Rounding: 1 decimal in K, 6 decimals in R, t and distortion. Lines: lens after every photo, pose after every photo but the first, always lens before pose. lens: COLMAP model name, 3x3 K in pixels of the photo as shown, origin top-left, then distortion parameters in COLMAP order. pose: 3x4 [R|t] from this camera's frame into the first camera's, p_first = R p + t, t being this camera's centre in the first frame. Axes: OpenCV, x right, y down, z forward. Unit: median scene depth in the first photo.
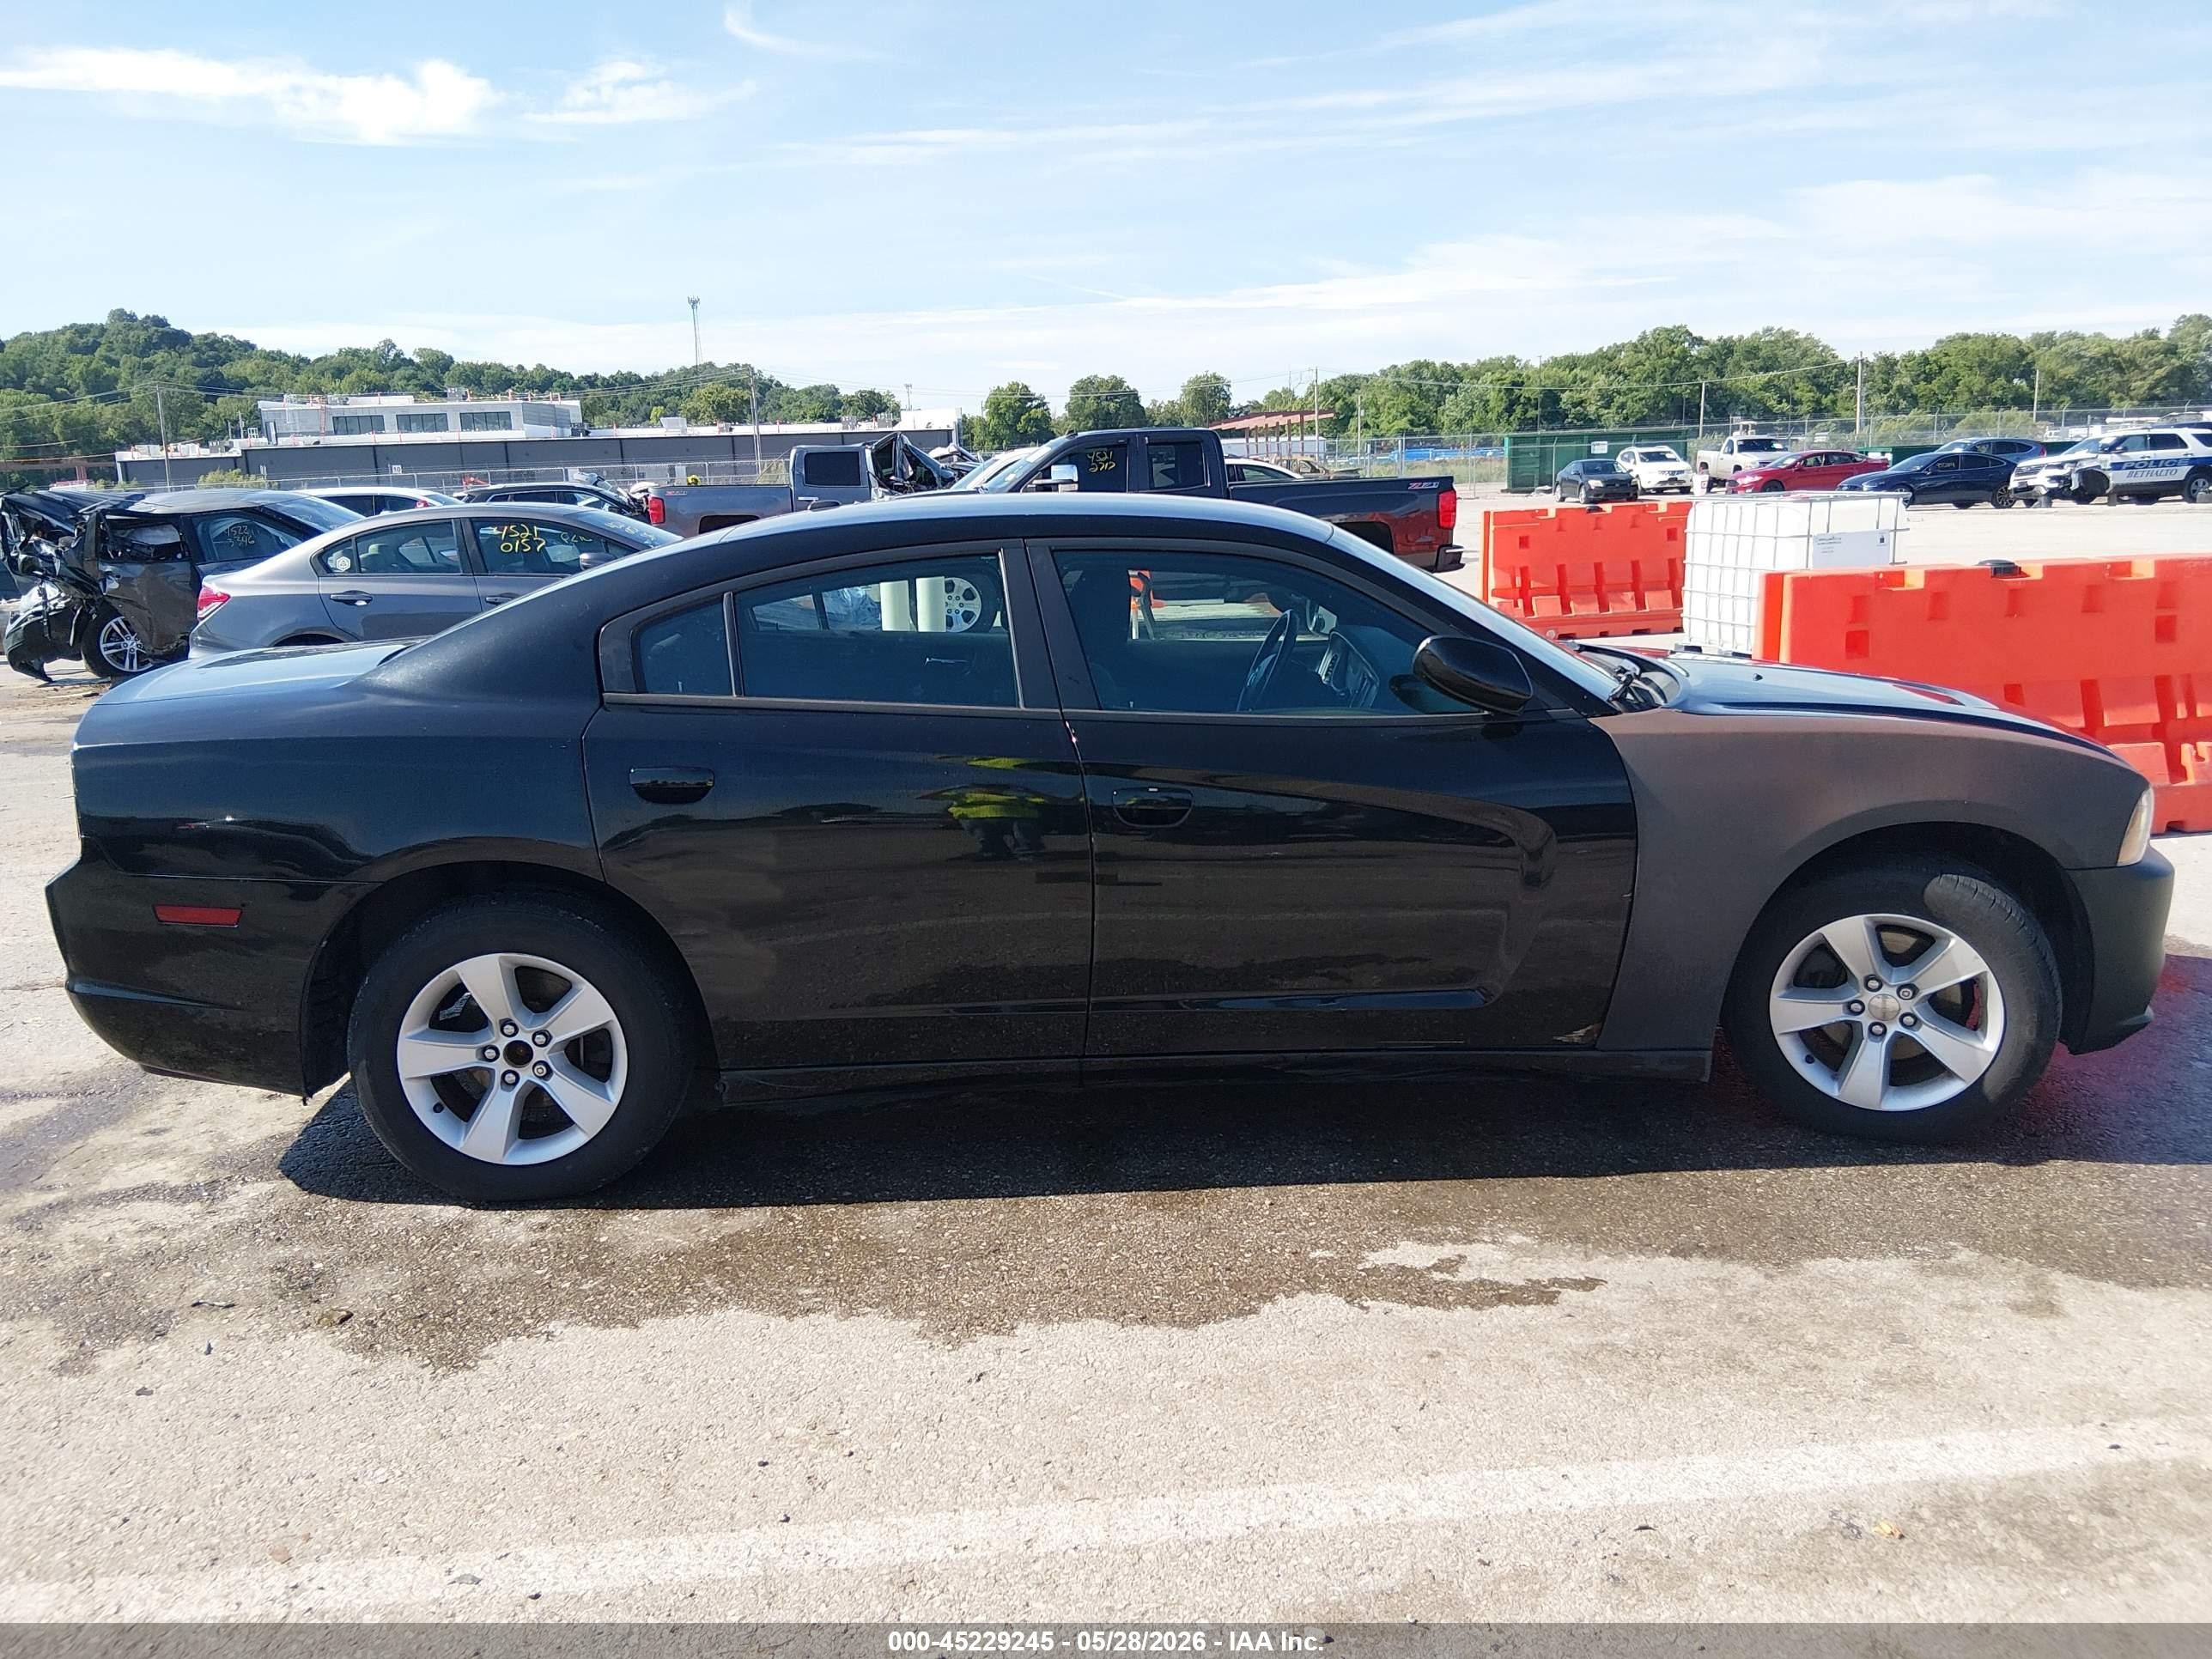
lens RADIAL K [[1679.1, 0, 1103.1], [0, 1679.1, 824.6], [0, 0, 1]] dist [0.065396, -0.117104]
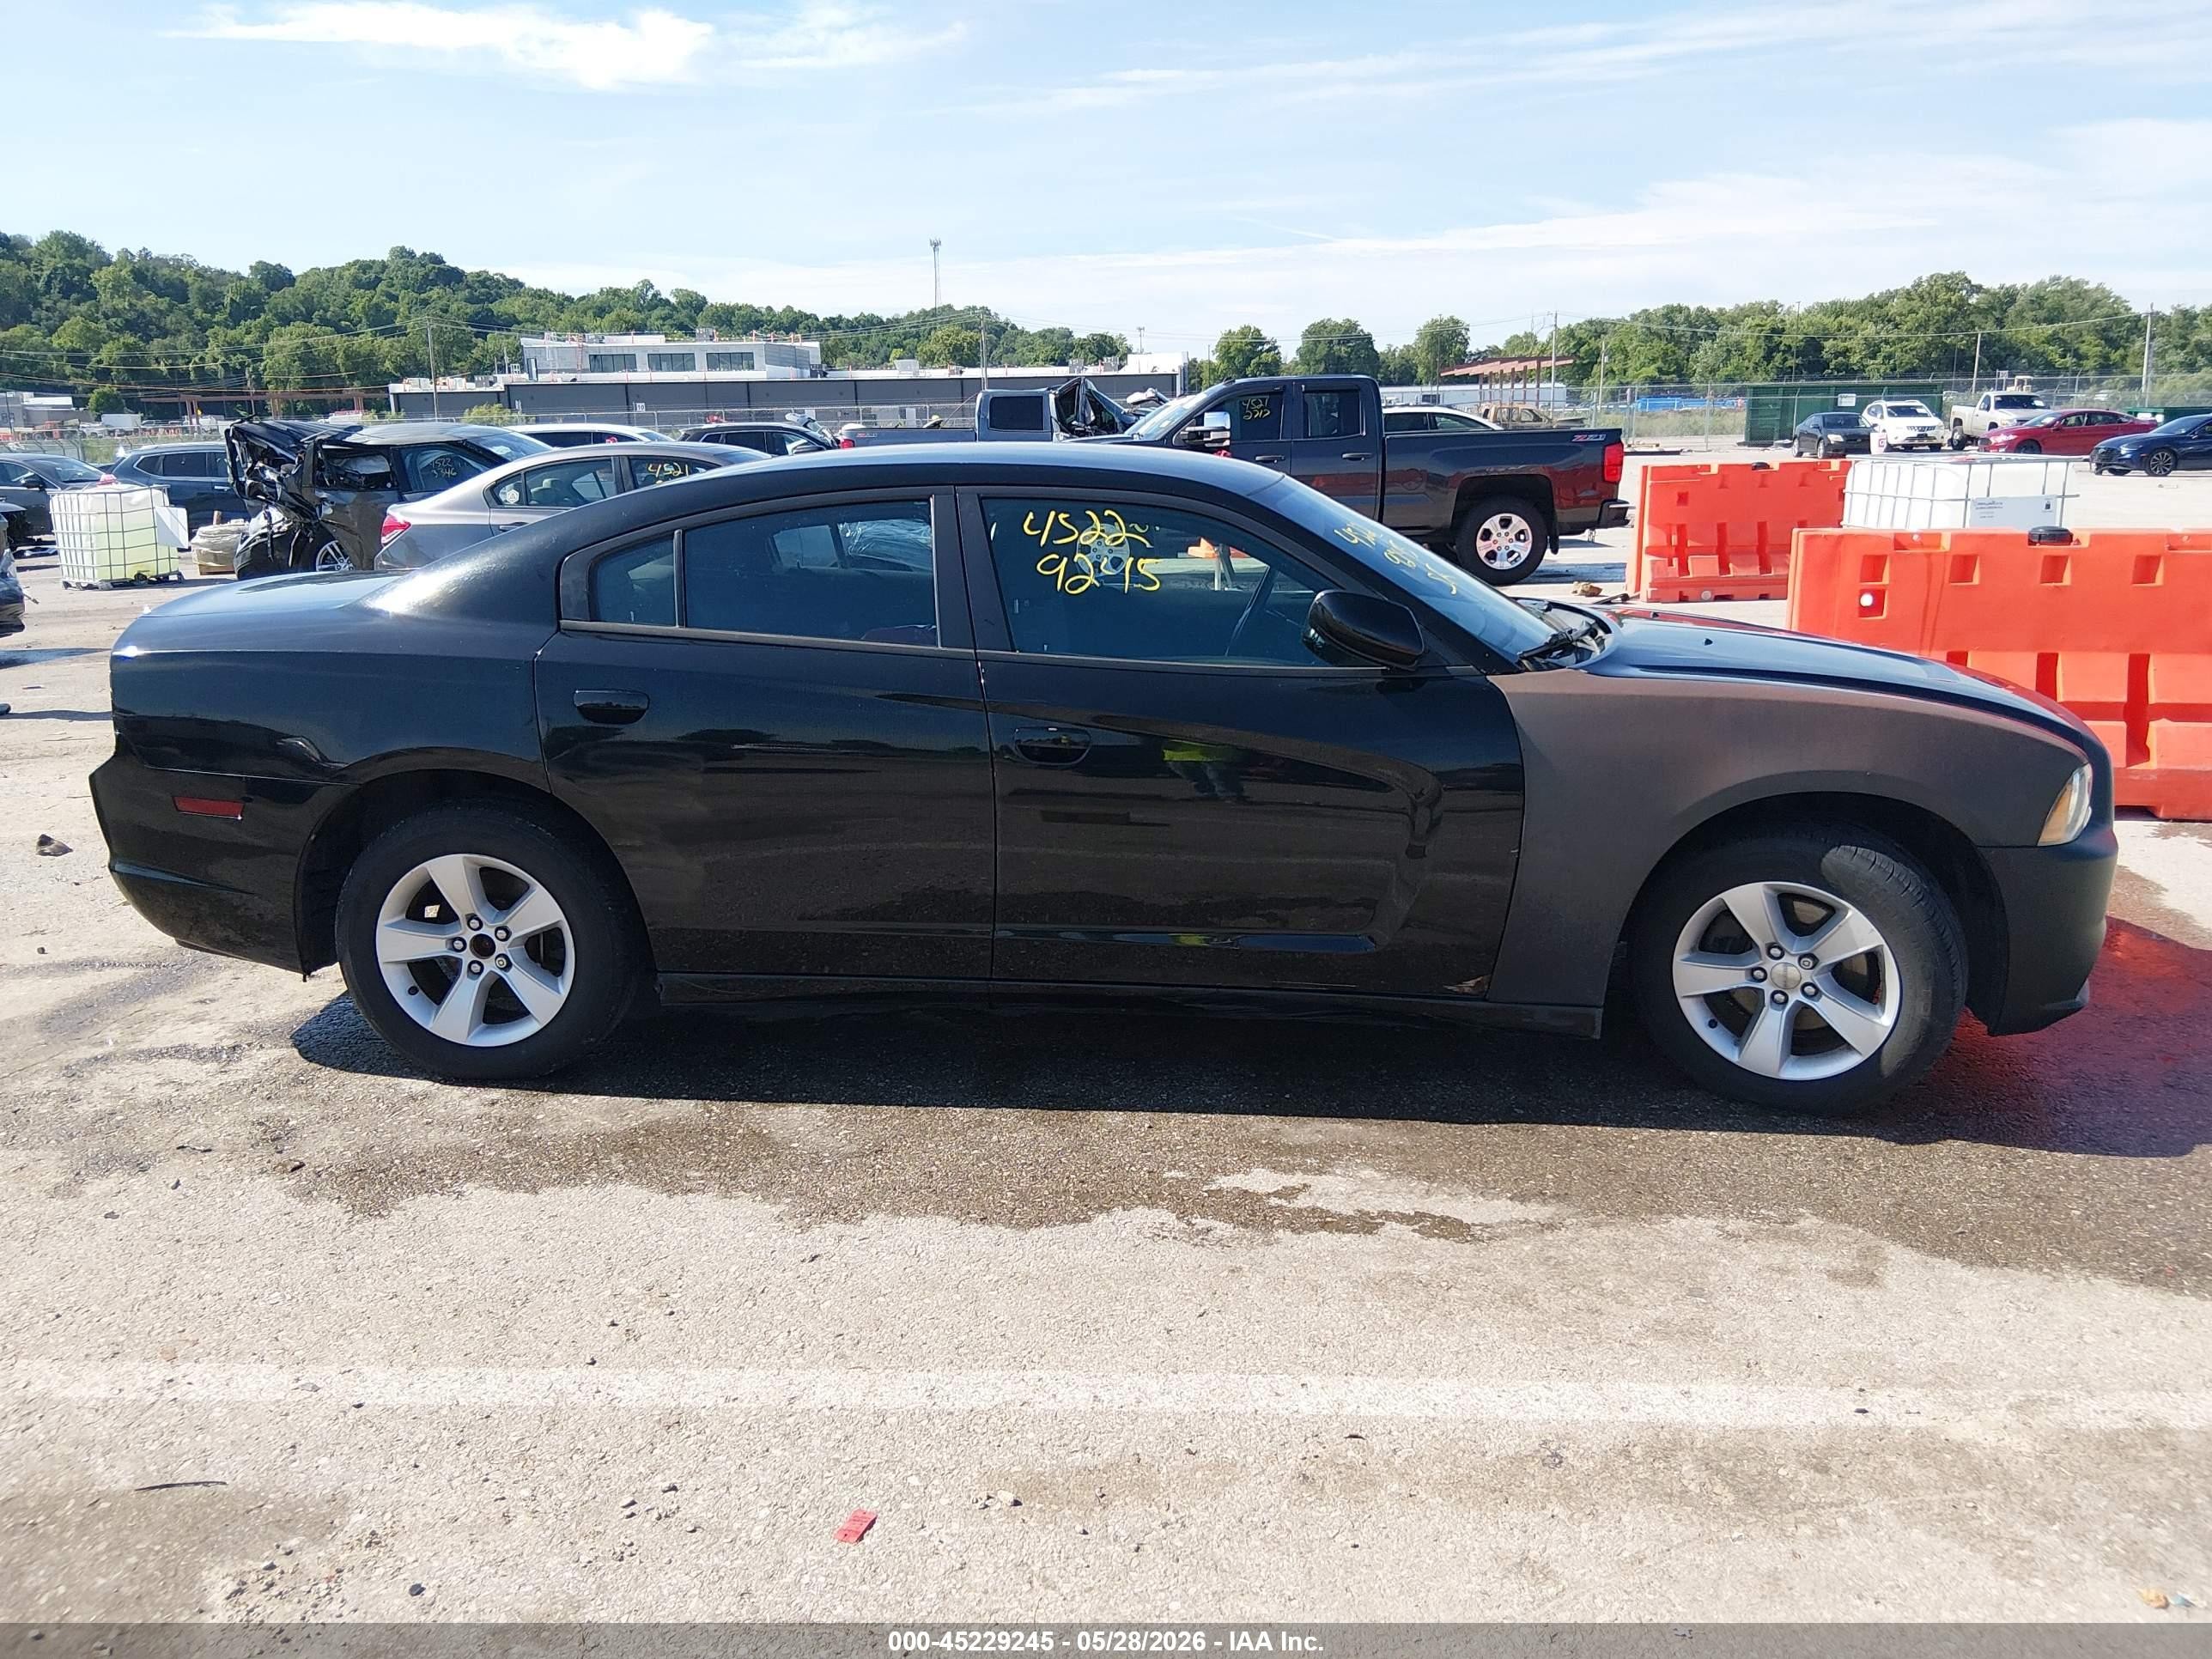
lens RADIAL K [[1679.1, 0, 1102.7], [0, 1679.1, 831.7], [0, 0, 1]] dist [0.065396, -0.117104]
pose [[0.990927, 0.046382, -0.126143, 0.182890], [-0.041954, 0.998414, 0.037532, 0.002395], [0.127684, -0.031899, 0.991302, -0.037708]]
